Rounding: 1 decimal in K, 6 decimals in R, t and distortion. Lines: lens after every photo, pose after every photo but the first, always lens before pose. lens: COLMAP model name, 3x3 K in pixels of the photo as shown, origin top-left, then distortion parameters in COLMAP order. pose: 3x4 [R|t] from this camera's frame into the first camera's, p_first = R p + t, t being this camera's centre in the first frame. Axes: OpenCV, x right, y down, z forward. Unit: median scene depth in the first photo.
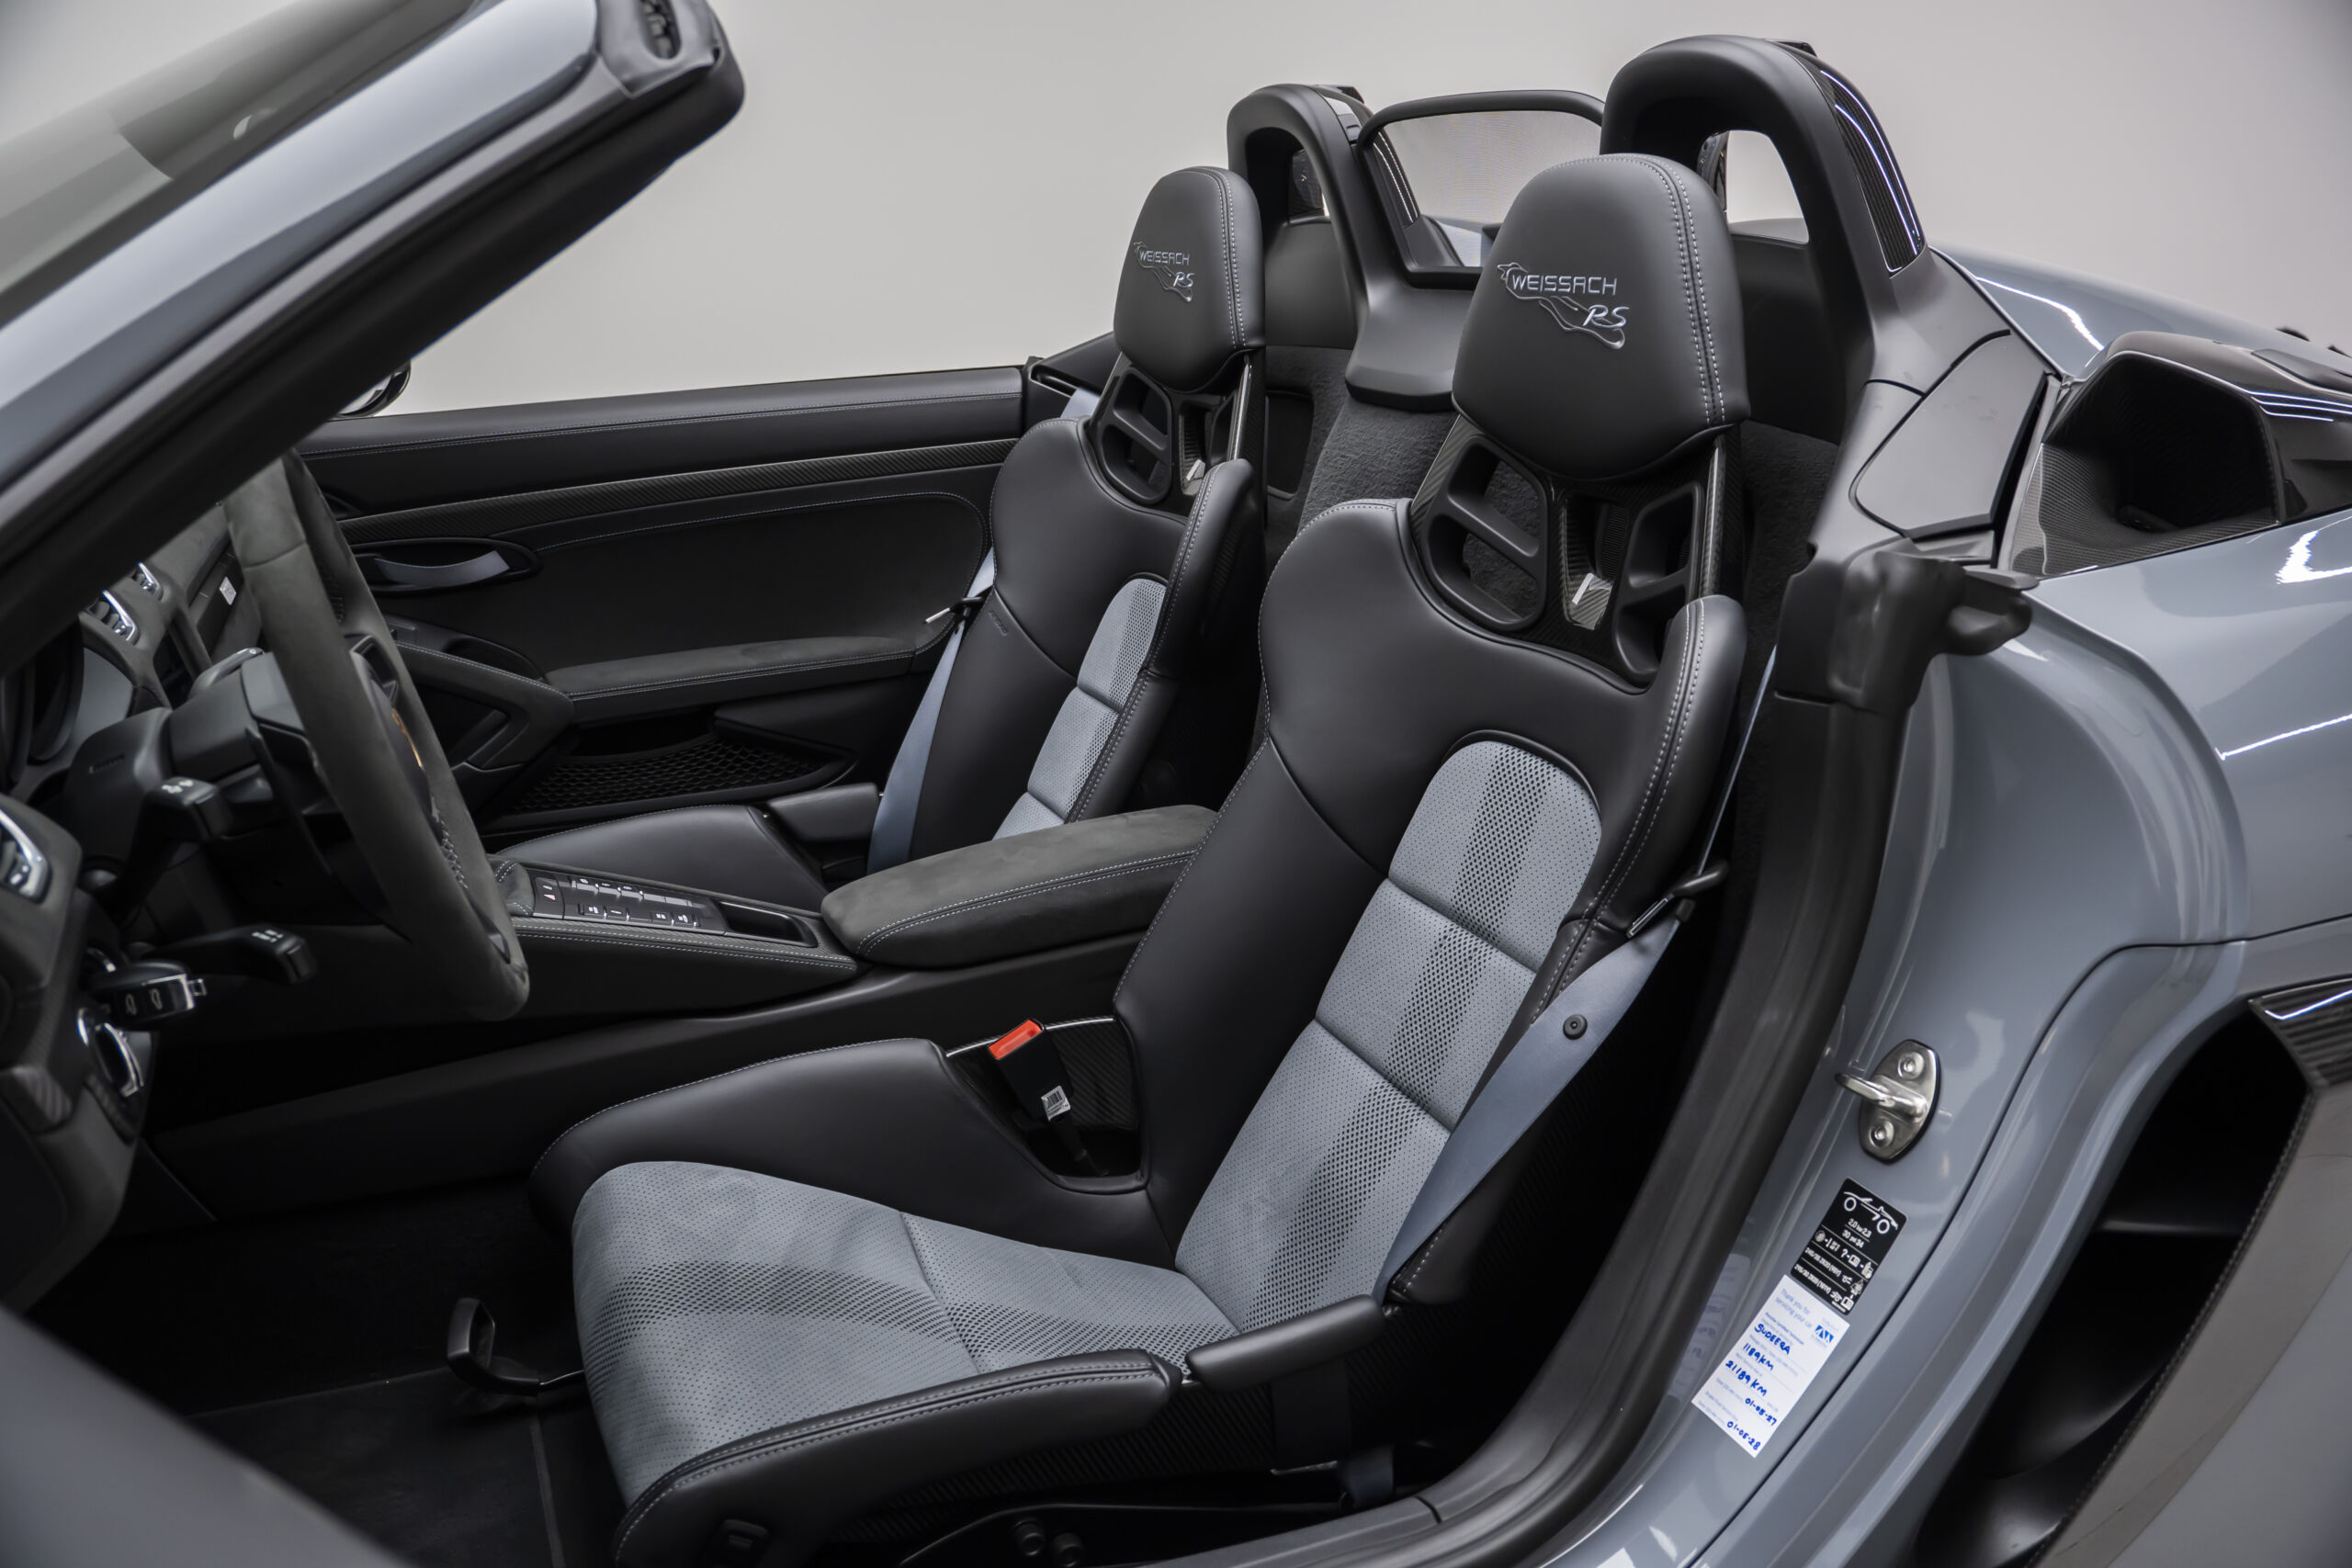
lens RADIAL K [[1876.8, 0, 1176.0], [0, 1876.8, 784.0], [0, 0, 1]] dist [-0.197991, 0.113755]
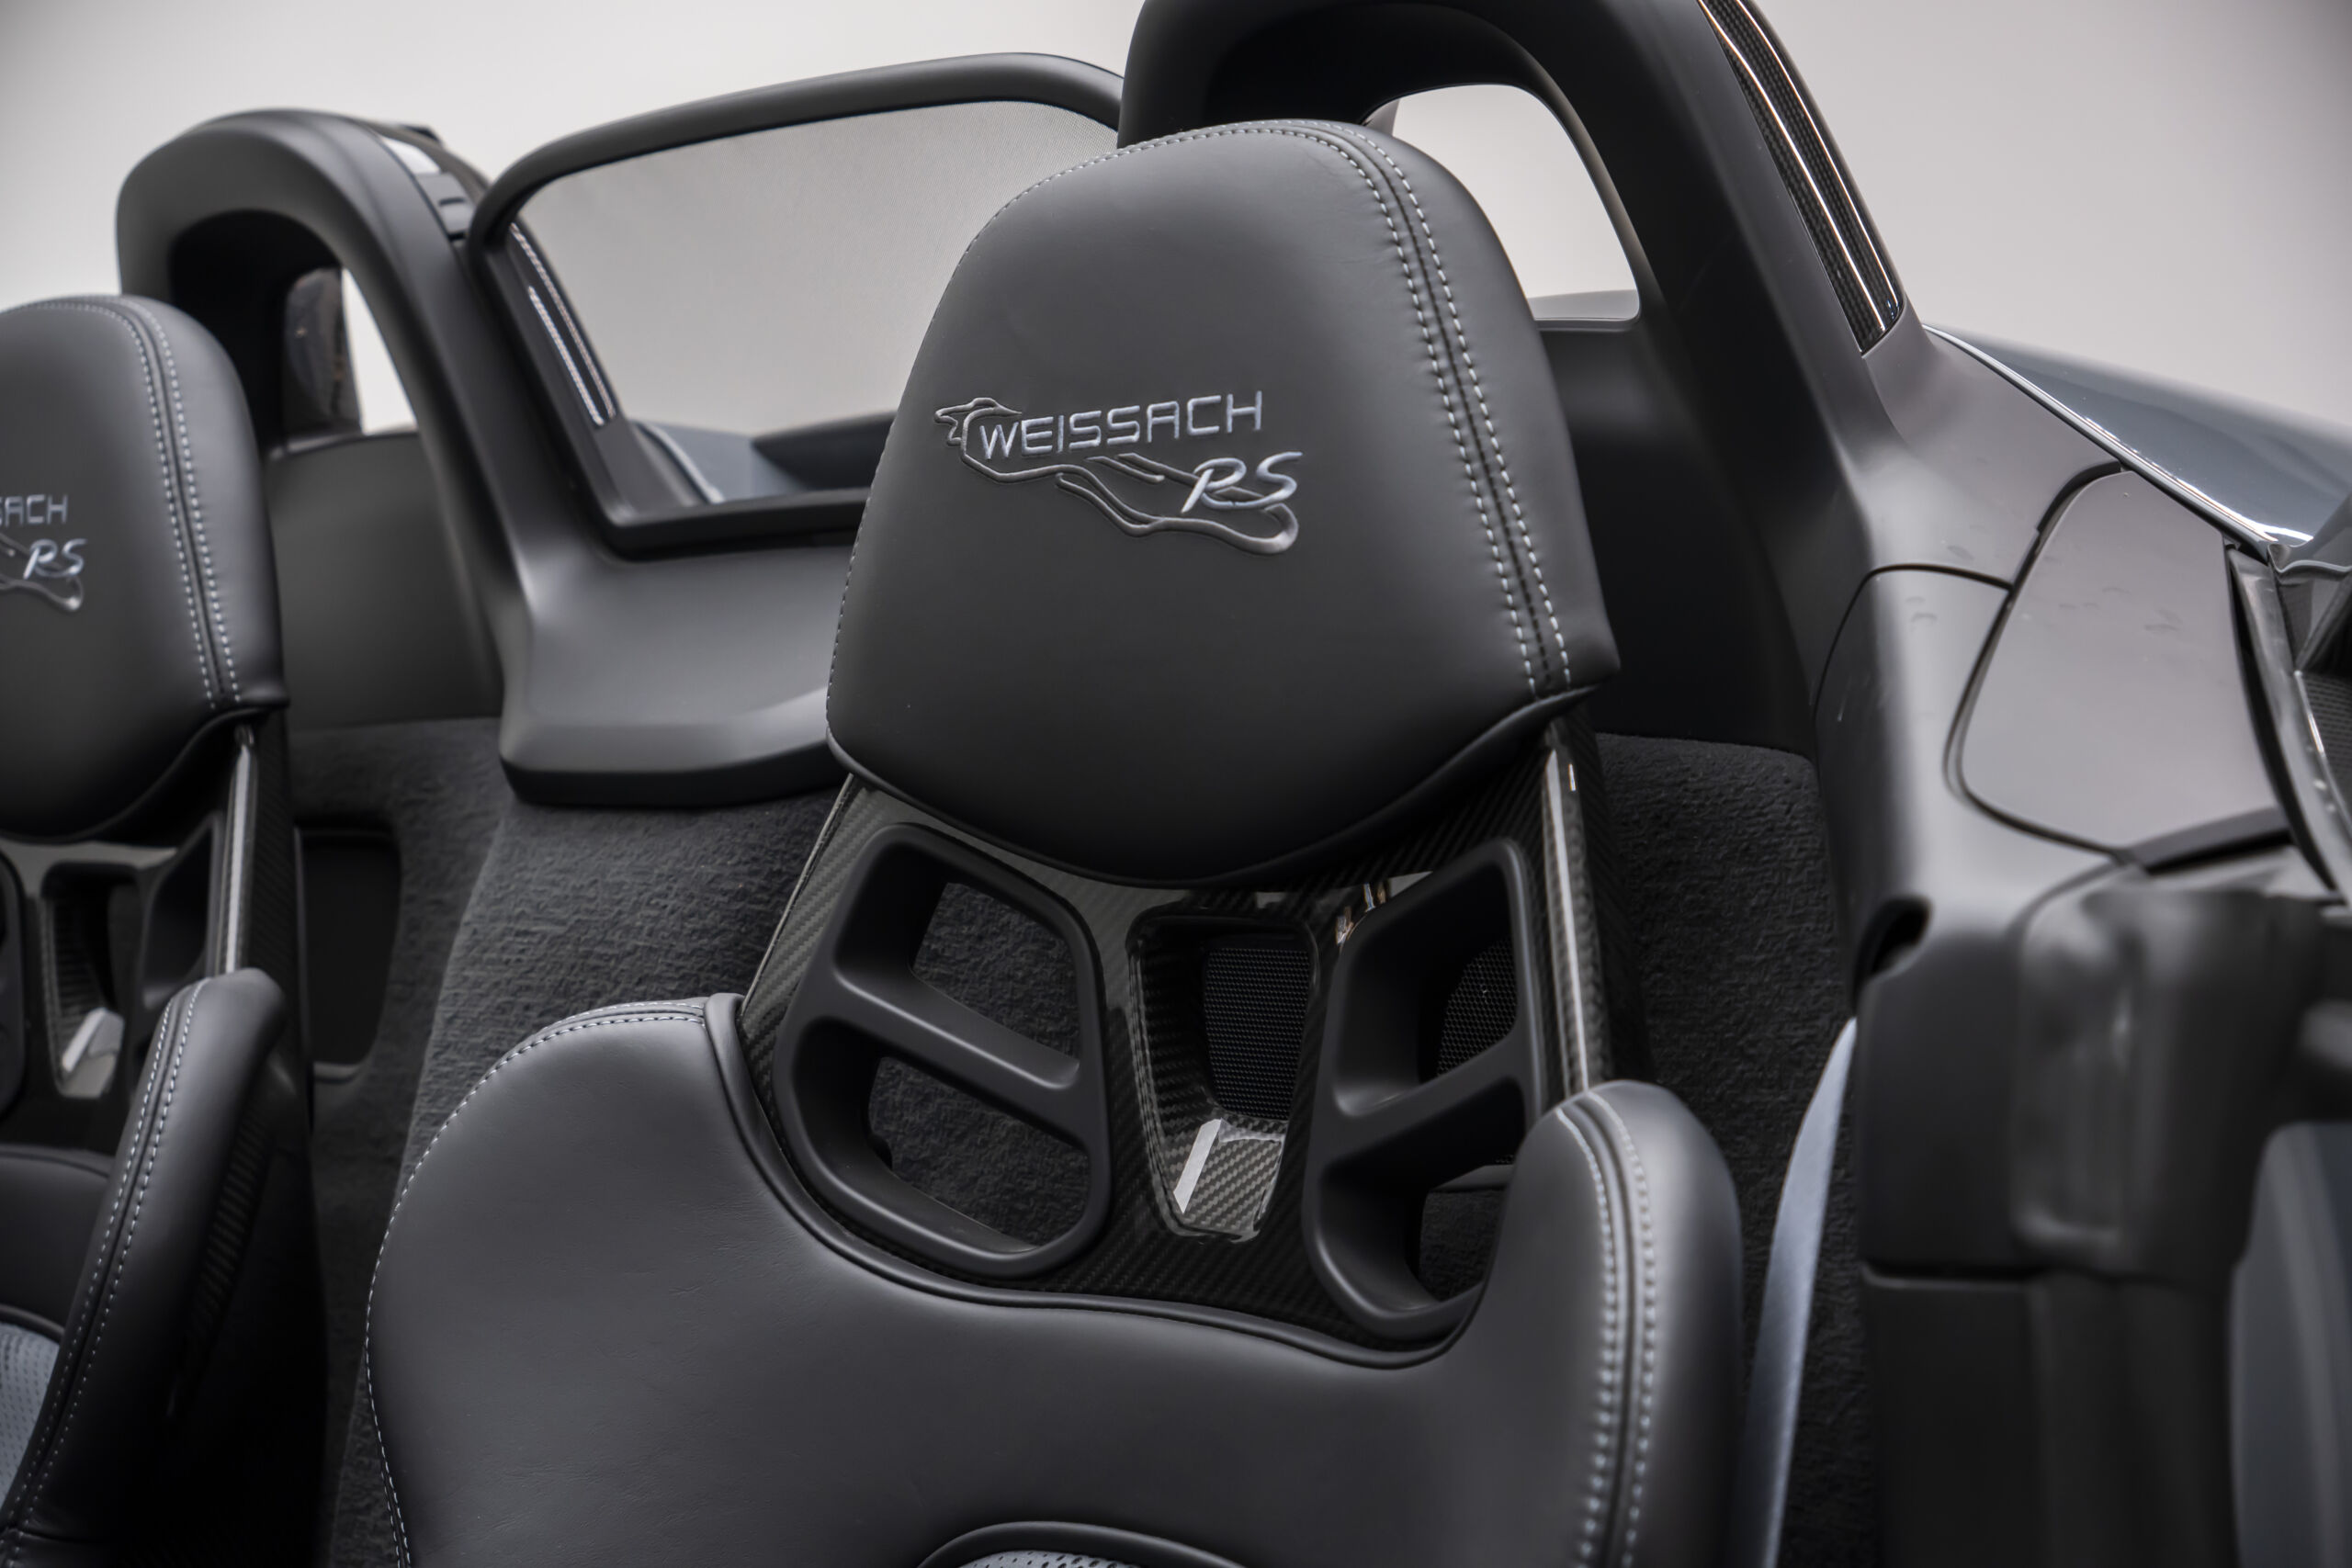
lens RADIAL K [[3871.9, 0, 1176.0], [0, 3871.9, 784.0], [0, 0, 1]] dist [0.298110, 0.069364]
pose [[0.942751, -0.040320, 0.331051, -0.077153], [0.125949, 0.962197, -0.241483, 0.028084], [-0.308799, 0.269354, 0.912190, 0.181359]]
